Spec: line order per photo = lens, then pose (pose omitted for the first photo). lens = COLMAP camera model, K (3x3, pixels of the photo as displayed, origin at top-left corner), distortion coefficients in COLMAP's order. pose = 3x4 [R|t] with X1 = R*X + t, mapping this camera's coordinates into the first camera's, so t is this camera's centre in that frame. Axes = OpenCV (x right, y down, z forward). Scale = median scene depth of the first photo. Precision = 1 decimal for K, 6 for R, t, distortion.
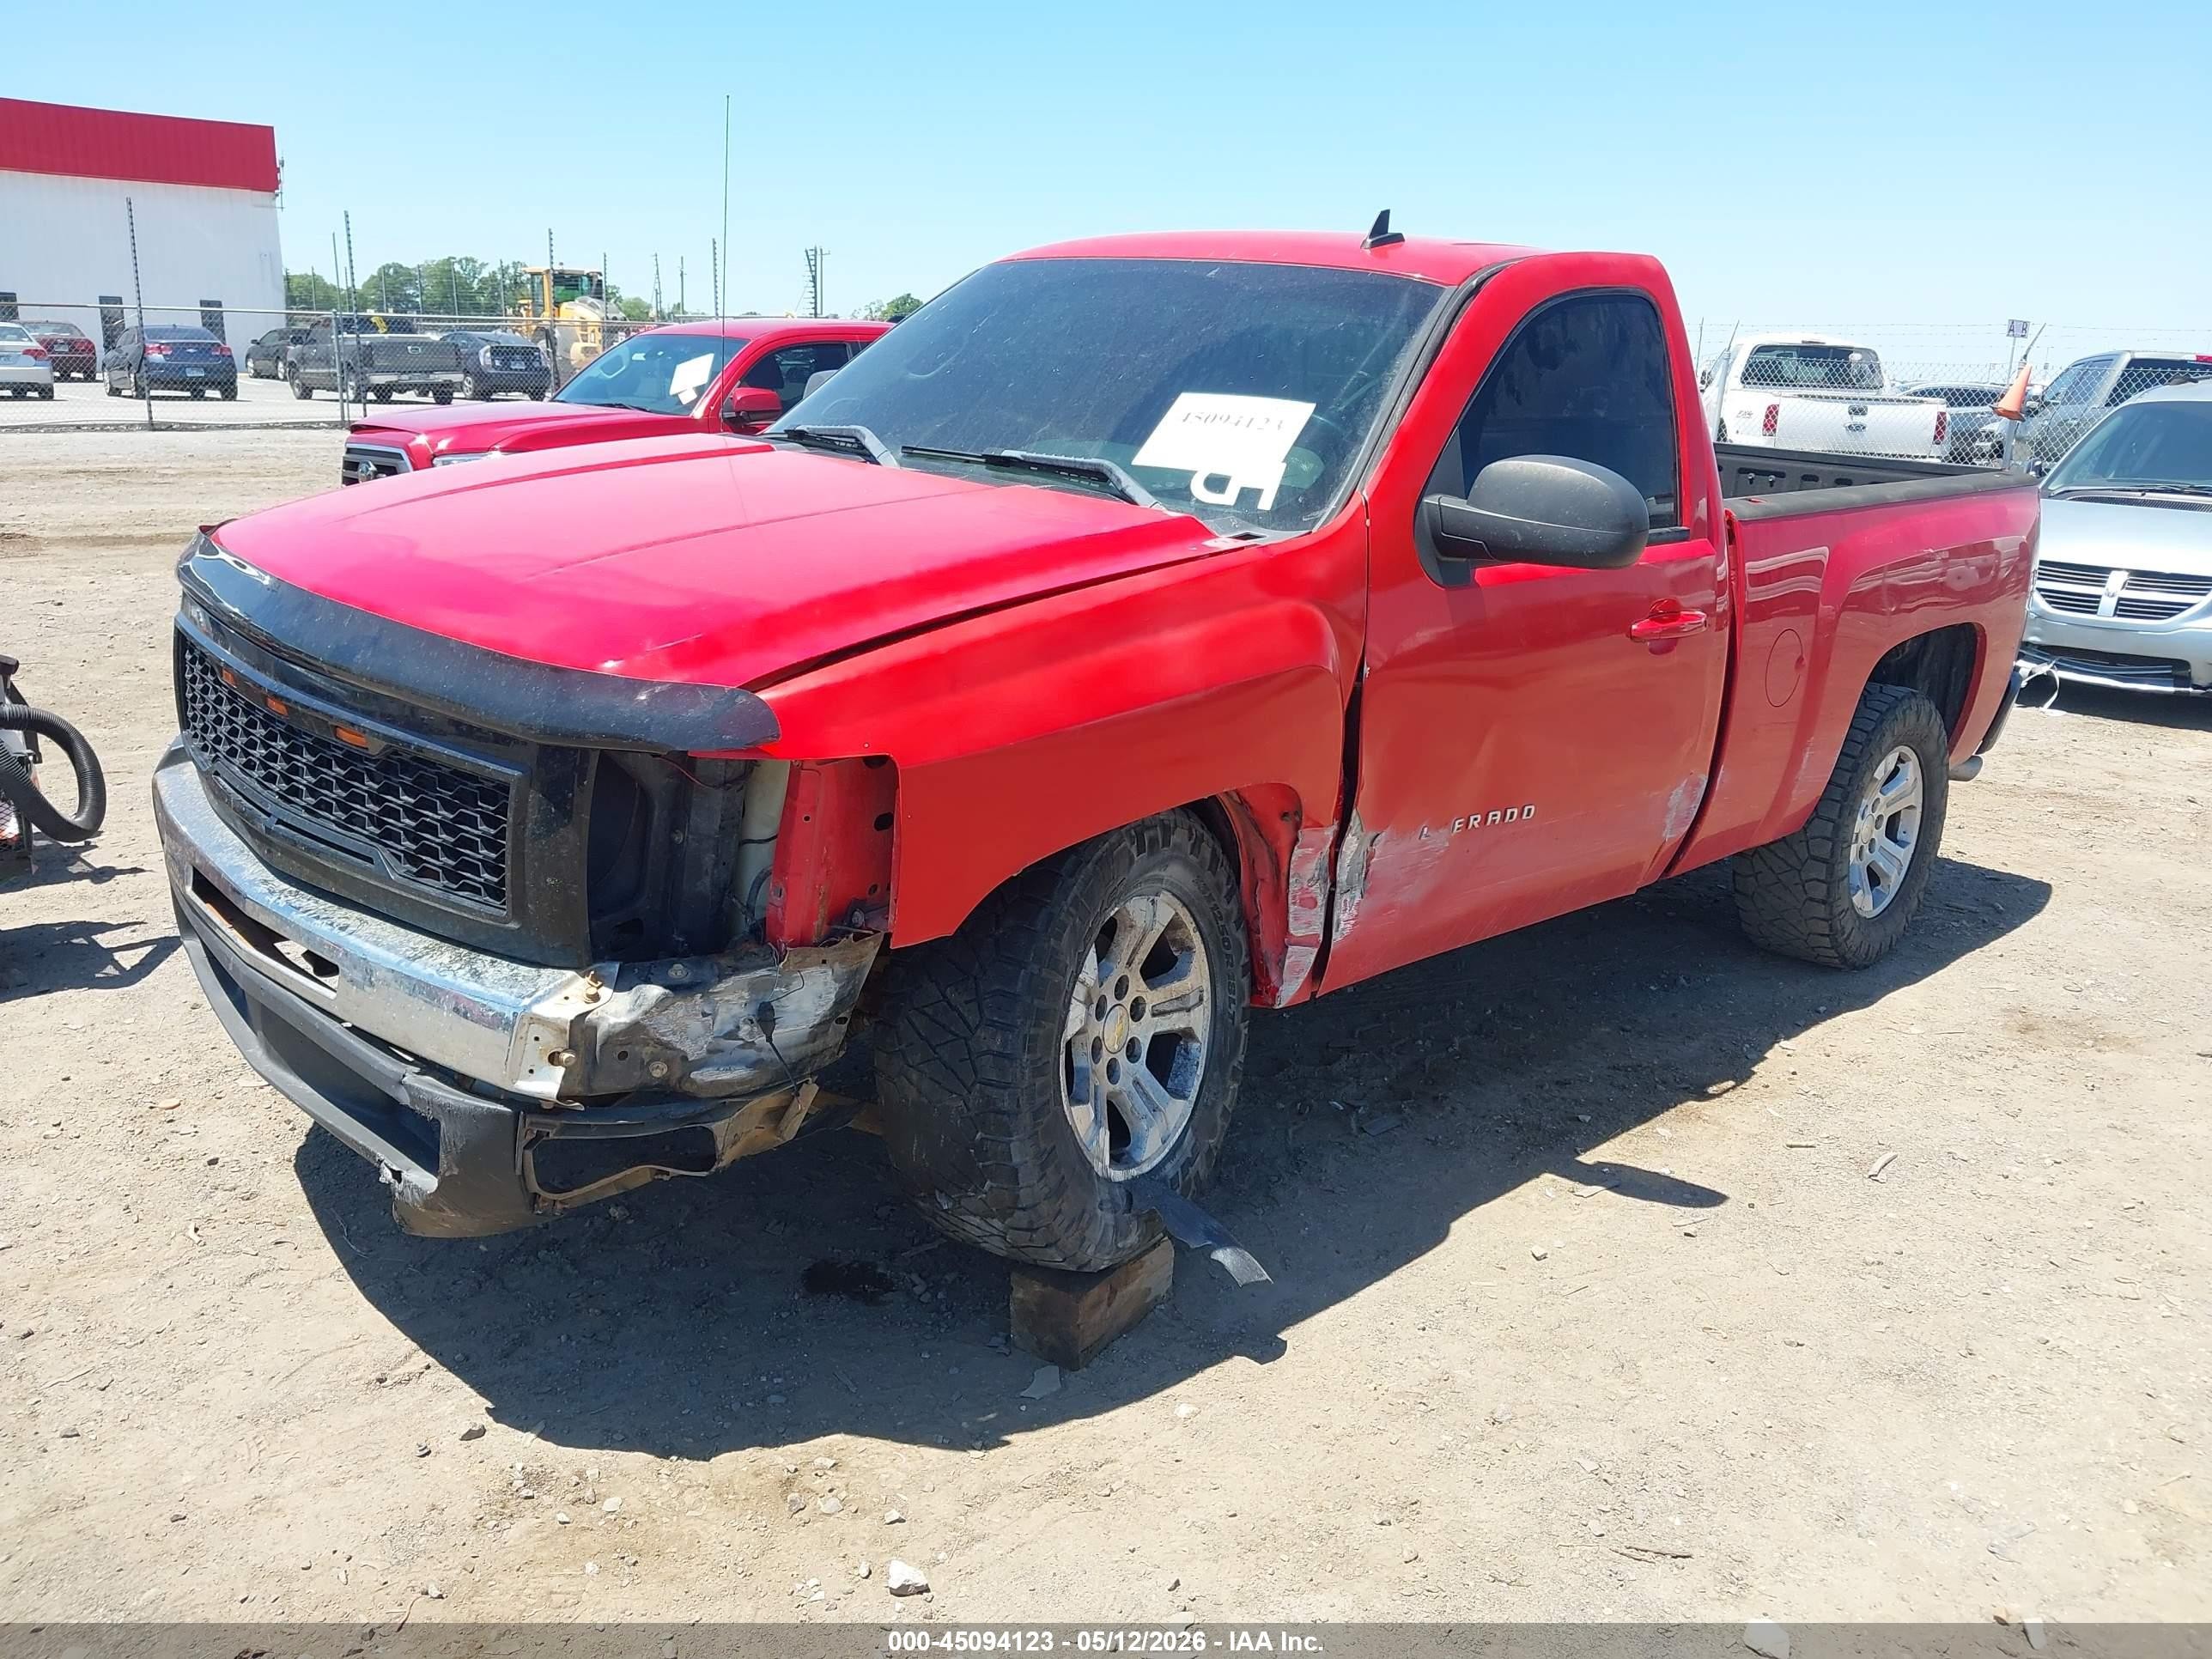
lens RADIAL K [[1752.0, 0, 1111.5], [0, 1752.0, 850.4], [0, 0, 1]] dist [0.006613, -0.011398]
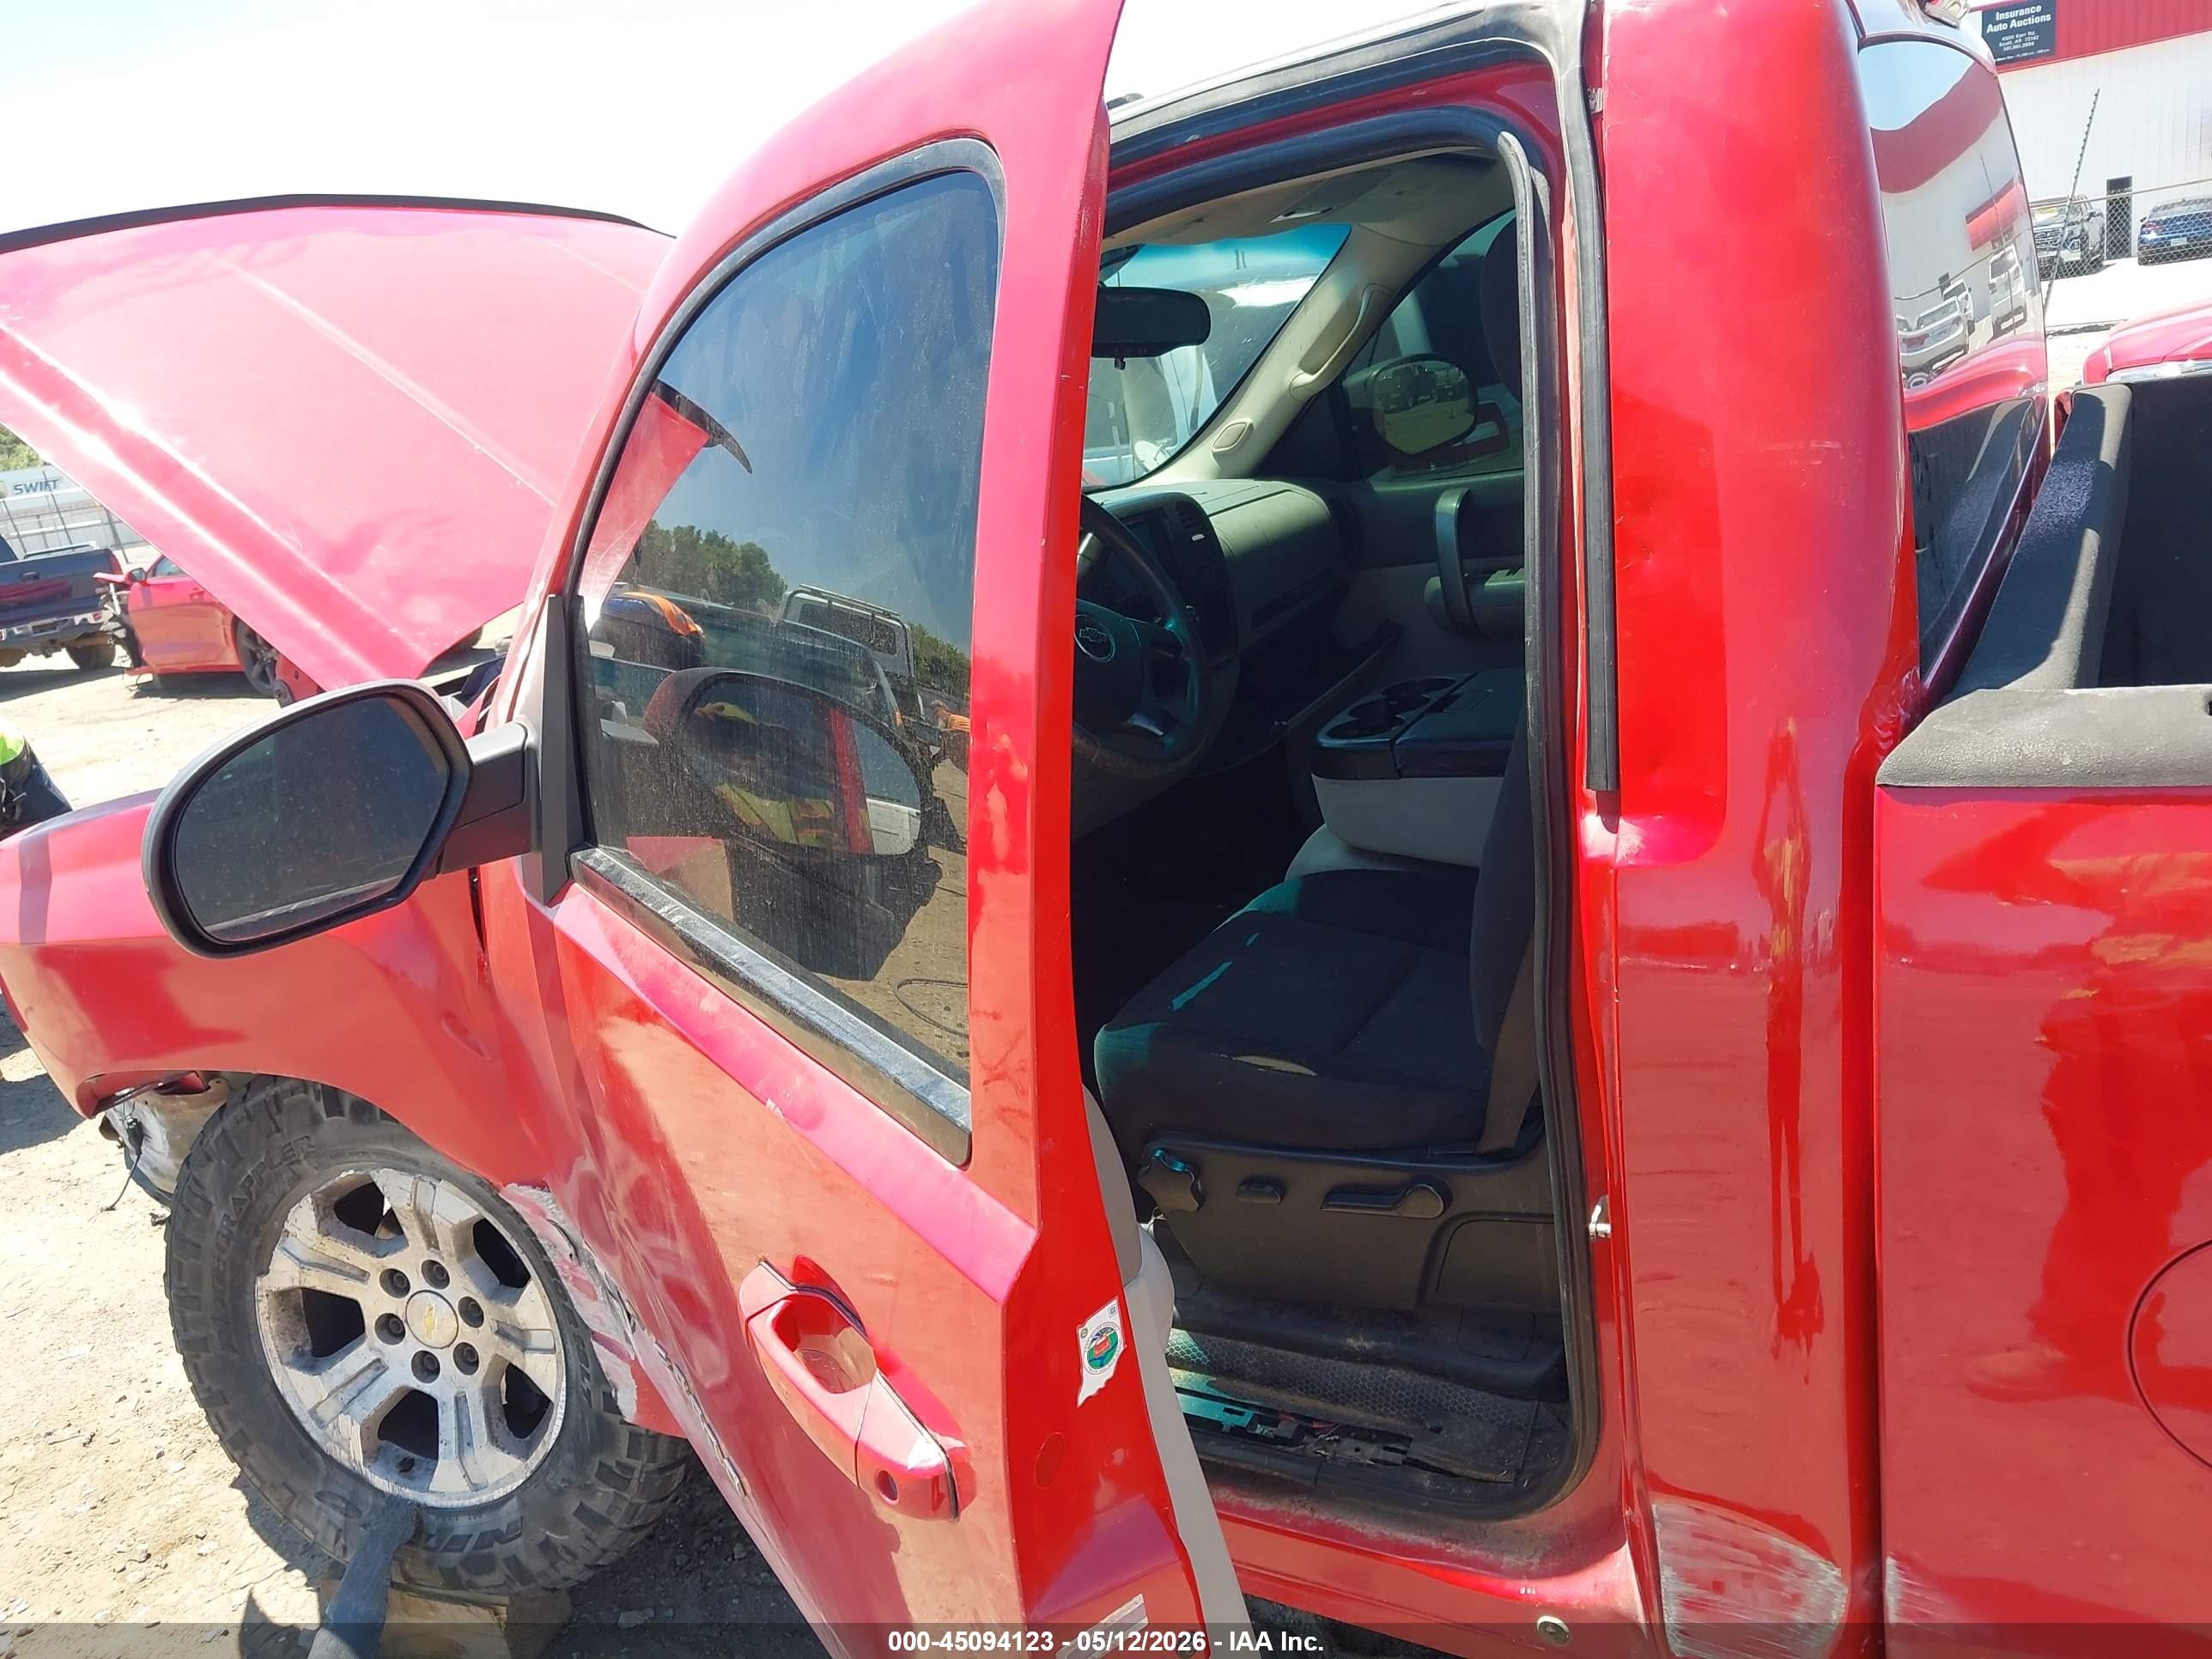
lens RADIAL K [[1752.0, 0, 1127.8], [0, 1752.0, 825.3], [0, 0, 1]] dist [0.006613, -0.011398]
pose [[0.257548, 0.184966, -0.948397, 0.752712], [-0.113098, 0.980532, 0.160520, -0.265553], [0.959624, 0.065920, 0.273453, 1.007882]]
